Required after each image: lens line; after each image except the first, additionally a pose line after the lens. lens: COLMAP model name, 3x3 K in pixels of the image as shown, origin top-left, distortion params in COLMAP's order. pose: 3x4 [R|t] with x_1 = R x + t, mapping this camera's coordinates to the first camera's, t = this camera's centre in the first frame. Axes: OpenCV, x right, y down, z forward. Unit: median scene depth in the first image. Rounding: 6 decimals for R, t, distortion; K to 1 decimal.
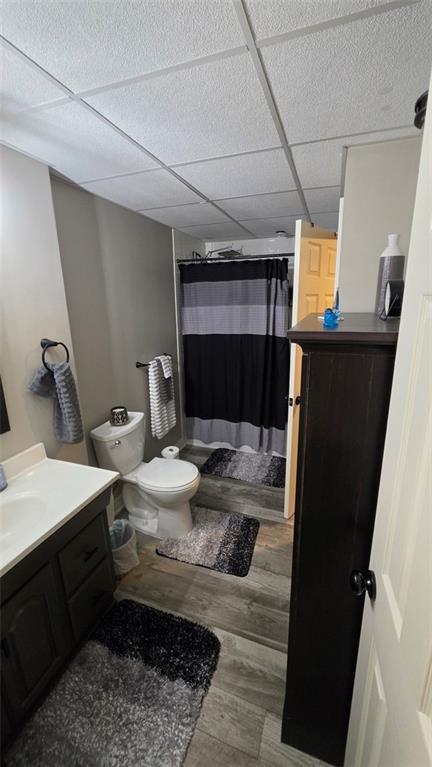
lens RADIAL K [[308.9, 0, 218.5], [0, 308.9, 380.2], [0, 0, 1]] dist [-0.001350, 0.000574]
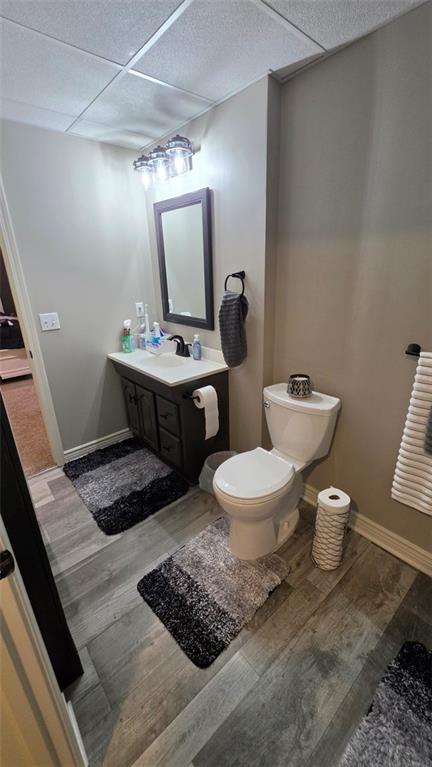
lens RADIAL K [[308.9, 0, 220.1], [0, 308.9, 383.5], [0, 0, 1]] dist [-0.001350, 0.000574]
pose [[-0.481934, 0.332413, -0.810704, 0.498960], [-0.190352, 0.863425, 0.467187, -0.267172], [0.855281, 0.379472, -0.352838, 1.365958]]
